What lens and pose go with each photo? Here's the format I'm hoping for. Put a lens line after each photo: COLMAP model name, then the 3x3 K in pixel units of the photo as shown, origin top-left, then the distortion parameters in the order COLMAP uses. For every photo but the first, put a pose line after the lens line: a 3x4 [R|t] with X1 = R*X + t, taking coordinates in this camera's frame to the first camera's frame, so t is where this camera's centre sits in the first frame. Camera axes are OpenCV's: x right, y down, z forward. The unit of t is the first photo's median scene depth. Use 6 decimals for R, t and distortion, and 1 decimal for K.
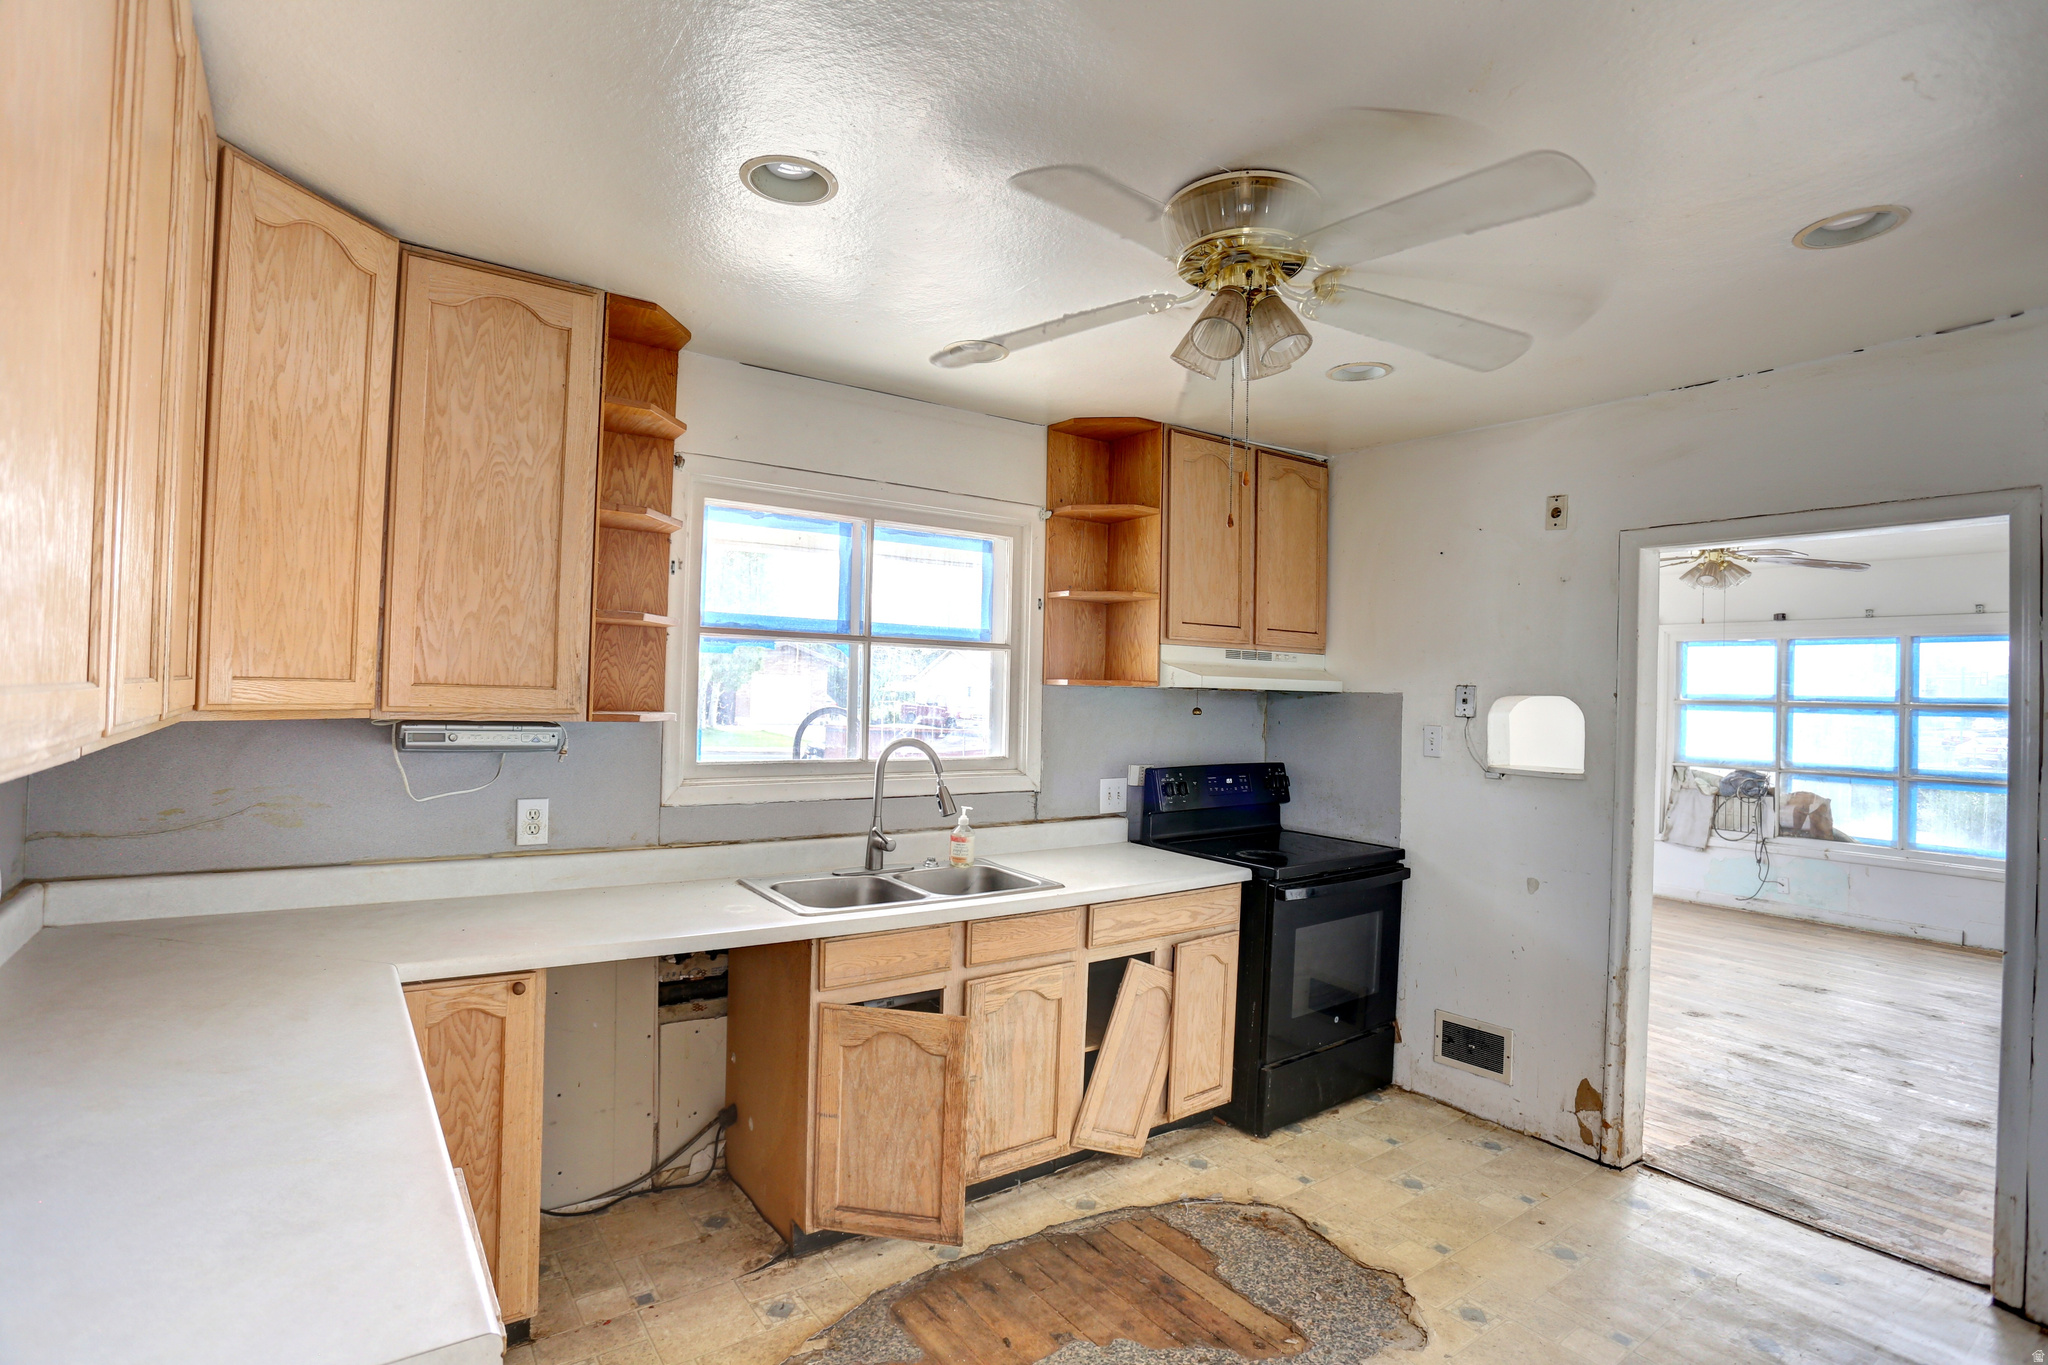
lens RADIAL K [[994.3, 0, 1022.2], [0, 994.3, 678.2], [0, 0, 1]] dist [-0.043394, 0.007984]
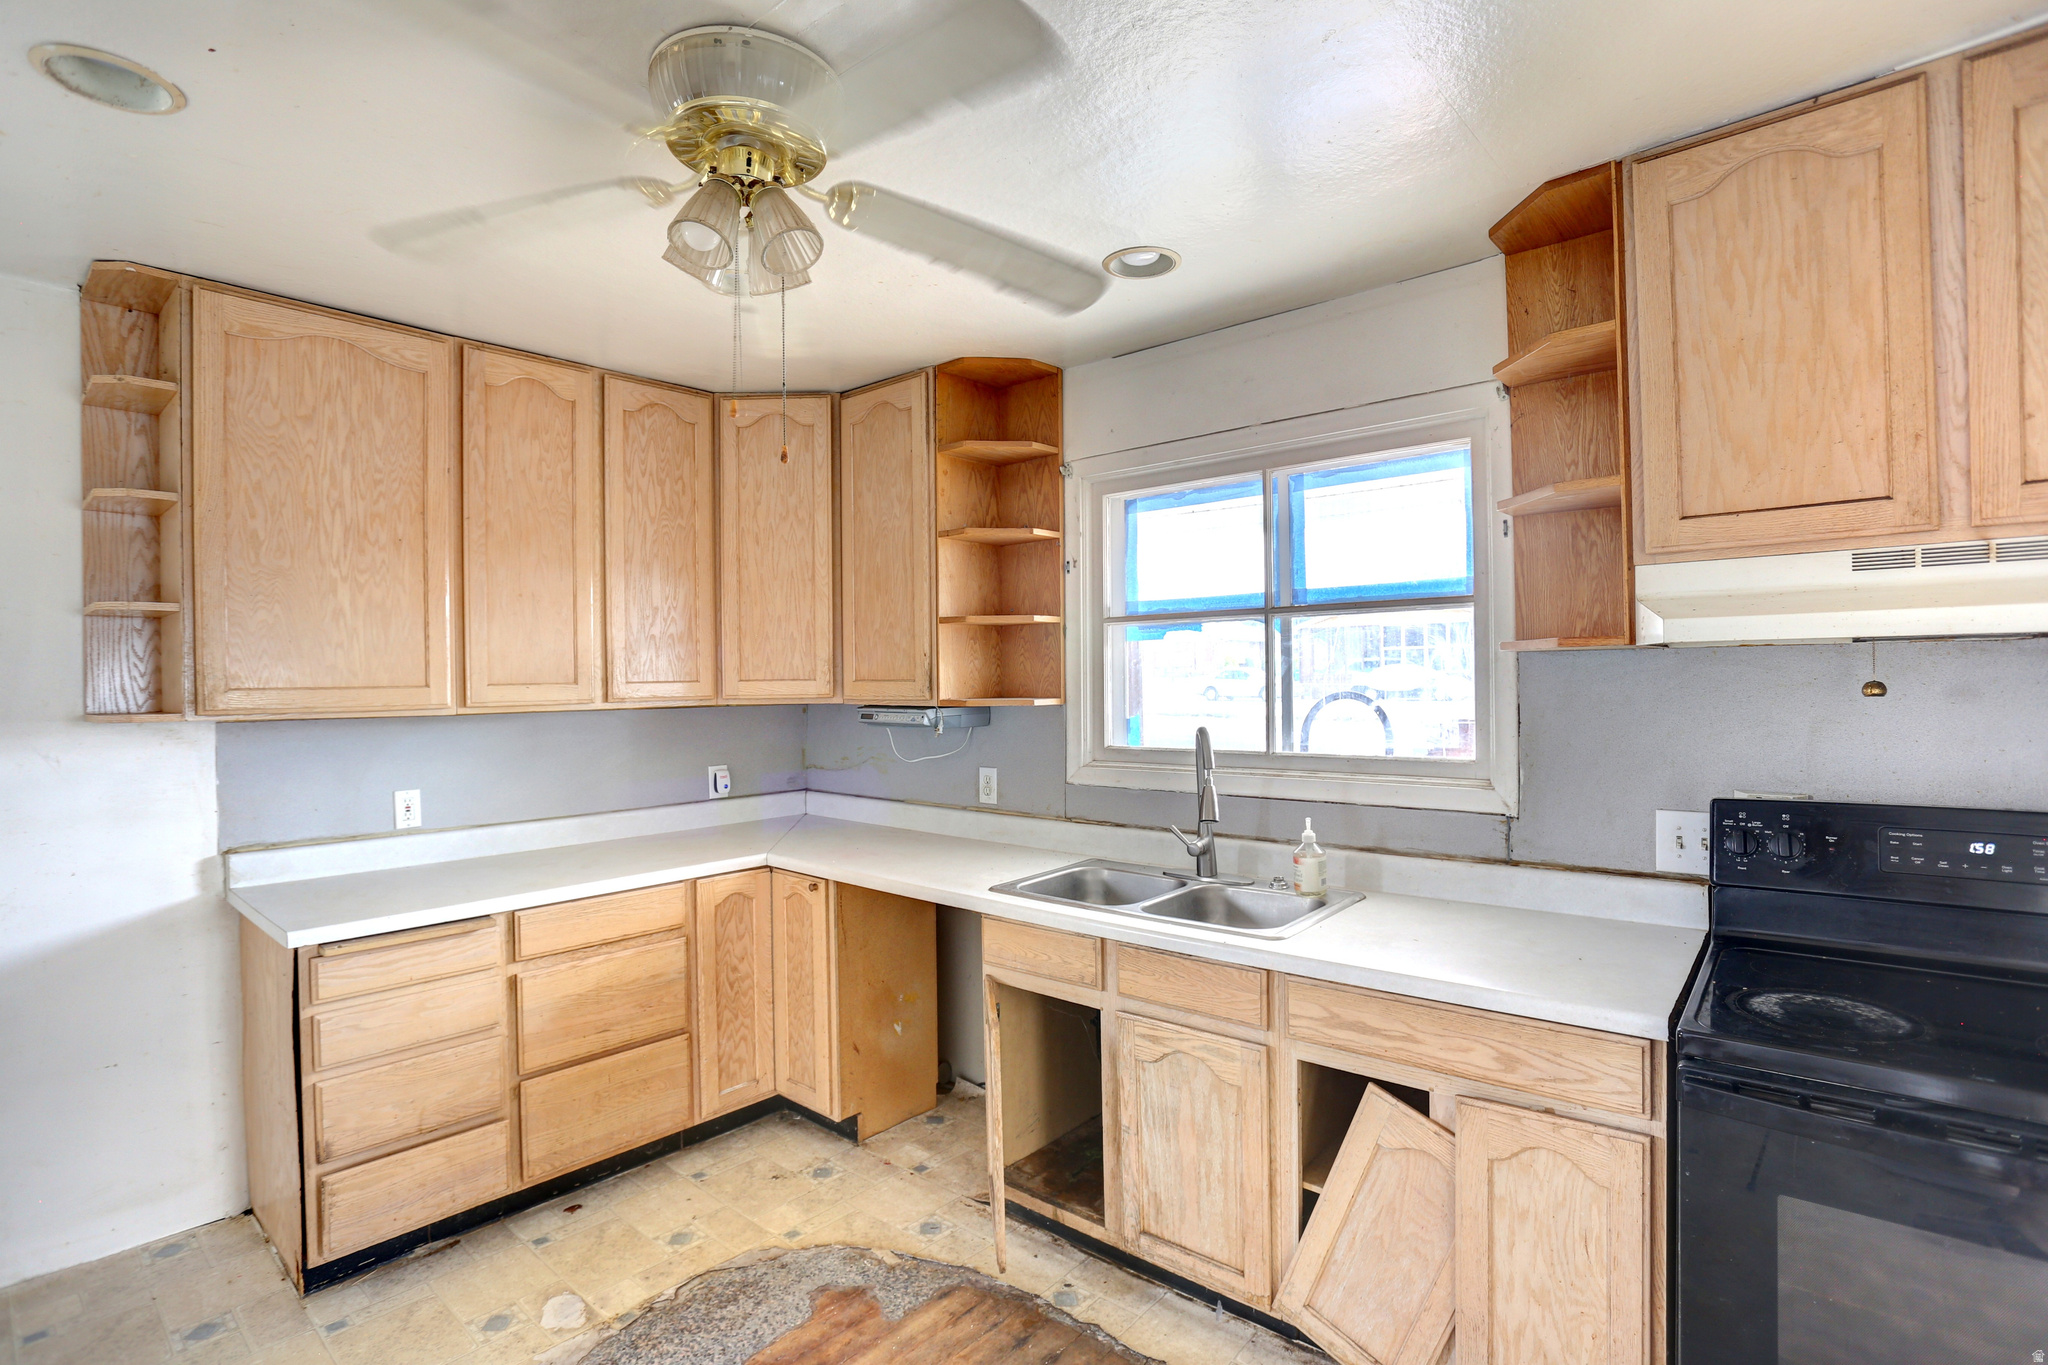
lens RADIAL K [[994.3, 0, 1020.2], [0, 994.3, 685.9], [0, 0, 1]] dist [-0.043394, 0.007984]
pose [[0.233361, -0.021049, -0.972162, 0.728834], [0.034309, 0.999321, -0.013402, 0.033696], [0.971785, -0.030226, 0.233924, 0.700149]]
